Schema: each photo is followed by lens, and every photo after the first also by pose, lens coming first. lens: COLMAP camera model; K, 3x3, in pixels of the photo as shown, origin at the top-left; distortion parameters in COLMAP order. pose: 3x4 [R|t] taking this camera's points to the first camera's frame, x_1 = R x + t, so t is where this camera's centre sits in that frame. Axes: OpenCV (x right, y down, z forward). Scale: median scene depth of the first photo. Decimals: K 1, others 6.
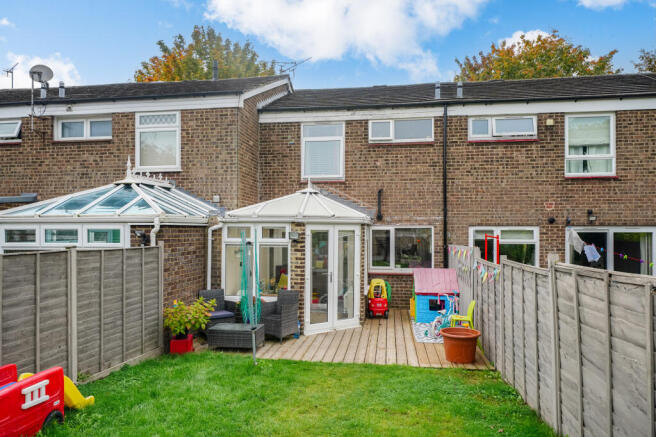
lens RADIAL K [[449.9, 0, 326.2], [0, 449.9, 222.0], [0, 0, 1]] dist [-0.005257, -0.001869]
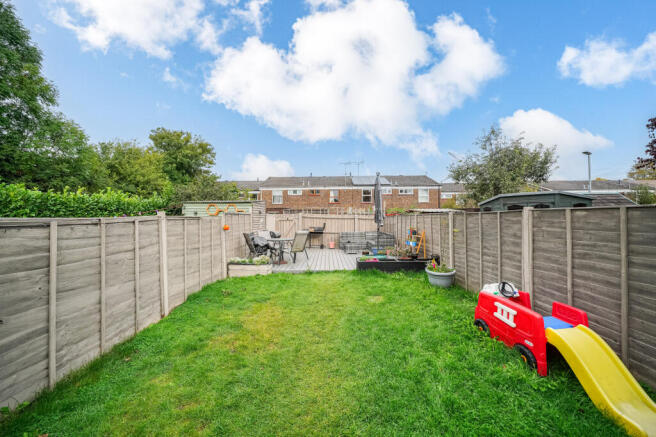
lens RADIAL K [[231.5, 0, 327.8], [0, 231.5, 217.2], [0, 0, 1]] dist [-0.005042, 0.000229]
pose [[-0.987956, 0.010308, -0.154392, -0.021309], [0.013245, 0.999750, -0.018001, 0.045759], [0.154168, -0.019829, -0.987846, 0.625993]]
